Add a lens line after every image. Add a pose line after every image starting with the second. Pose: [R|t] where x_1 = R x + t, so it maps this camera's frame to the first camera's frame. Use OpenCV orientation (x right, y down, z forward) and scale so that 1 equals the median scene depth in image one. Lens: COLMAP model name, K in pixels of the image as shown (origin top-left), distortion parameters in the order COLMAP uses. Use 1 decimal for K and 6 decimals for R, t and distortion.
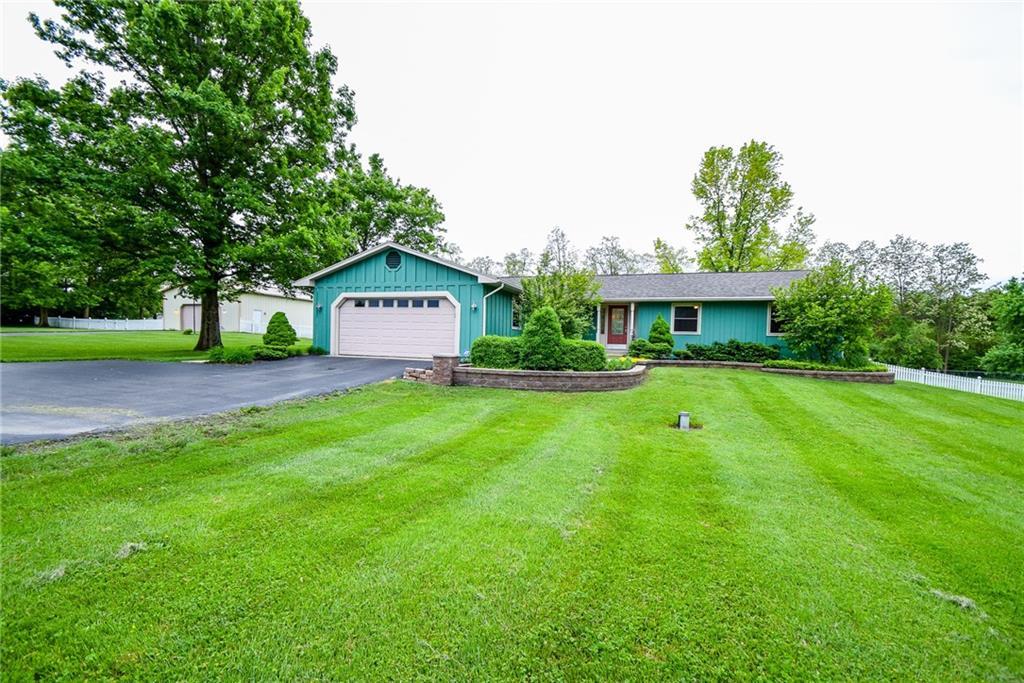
lens RADIAL K [[454.6, 0, 512.4], [0, 454.6, 355.1], [0, 0, 1]] dist [0.002538, -0.005862]
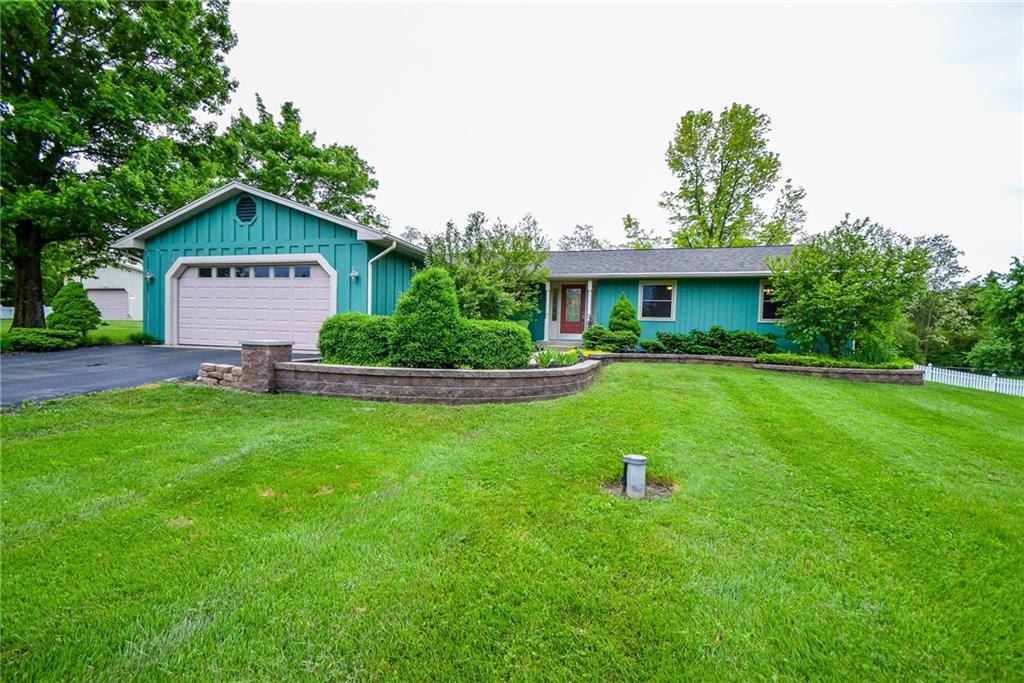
lens RADIAL K [[454.6, 0, 513.5], [0, 454.6, 353.4], [0, 0, 1]] dist [0.002538, -0.005862]
pose [[0.998871, 0.002233, 0.047457, 0.107213], [-0.002566, 0.999973, 0.006951, 0.006504], [-0.047440, -0.007065, 0.998849, 0.249762]]
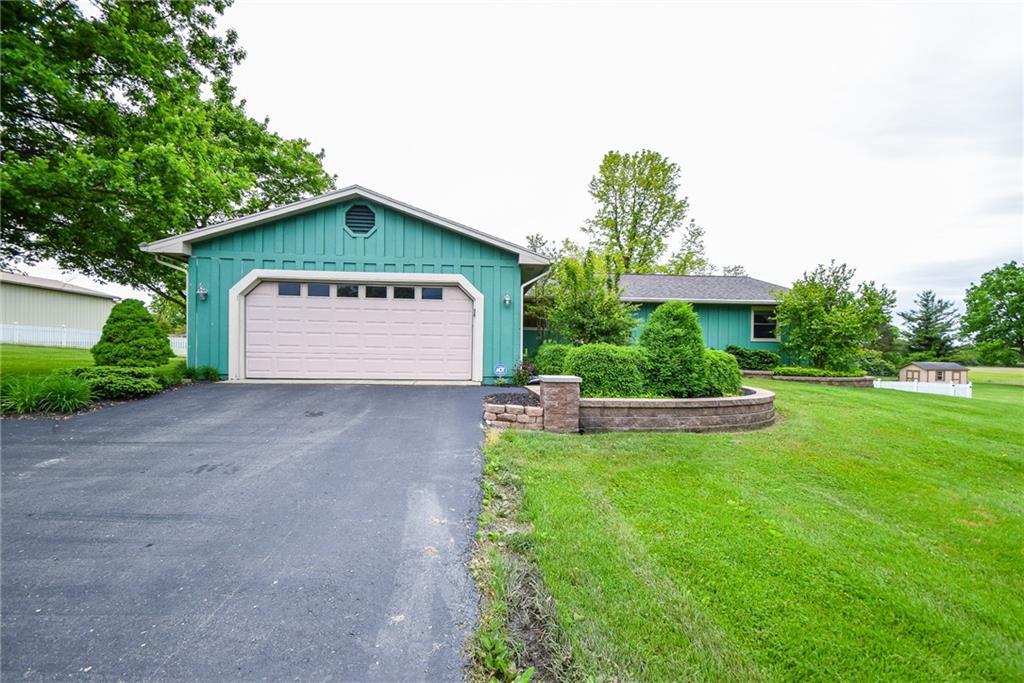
lens RADIAL K [[454.6, 0, 515.3], [0, 454.6, 353.5], [0, 0, 1]] dist [0.002538, -0.005862]
pose [[0.916939, -0.016104, 0.398703, -0.287174], [0.022223, 0.999695, -0.010731, -0.018162], [-0.398408, 0.018700, 0.917017, 0.335085]]
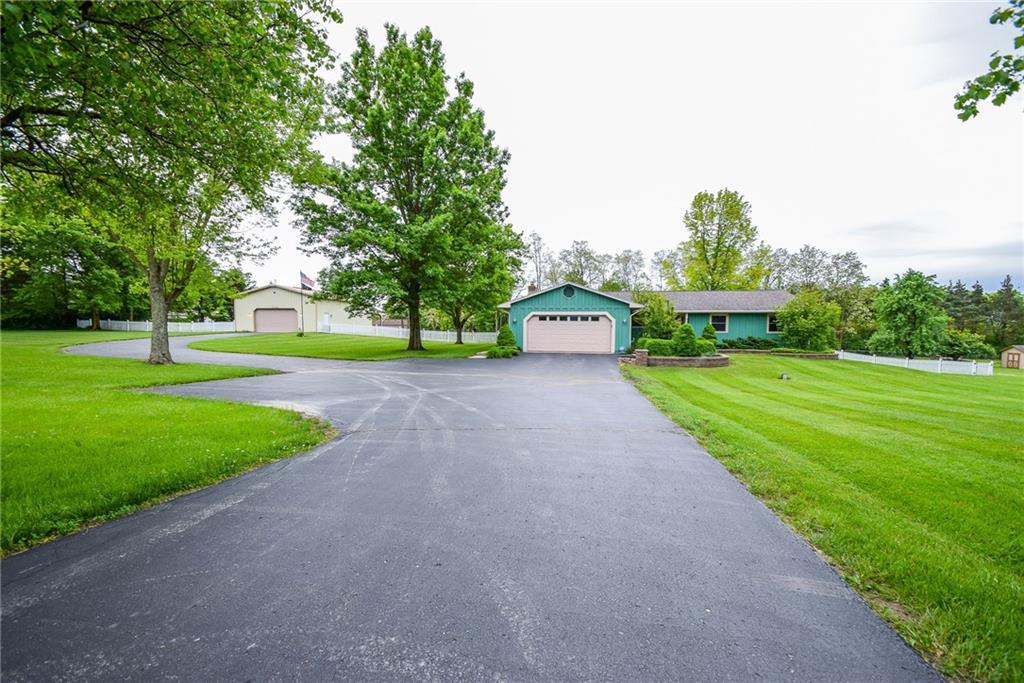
lens RADIAL K [[454.6, 0, 506.1], [0, 454.6, 352.0], [0, 0, 1]] dist [0.002538, -0.005862]
pose [[0.988830, -0.024075, 0.147088, -0.662951], [0.021288, 0.999563, 0.020491, -0.029575], [-0.147517, -0.017131, 0.988911, -0.532864]]
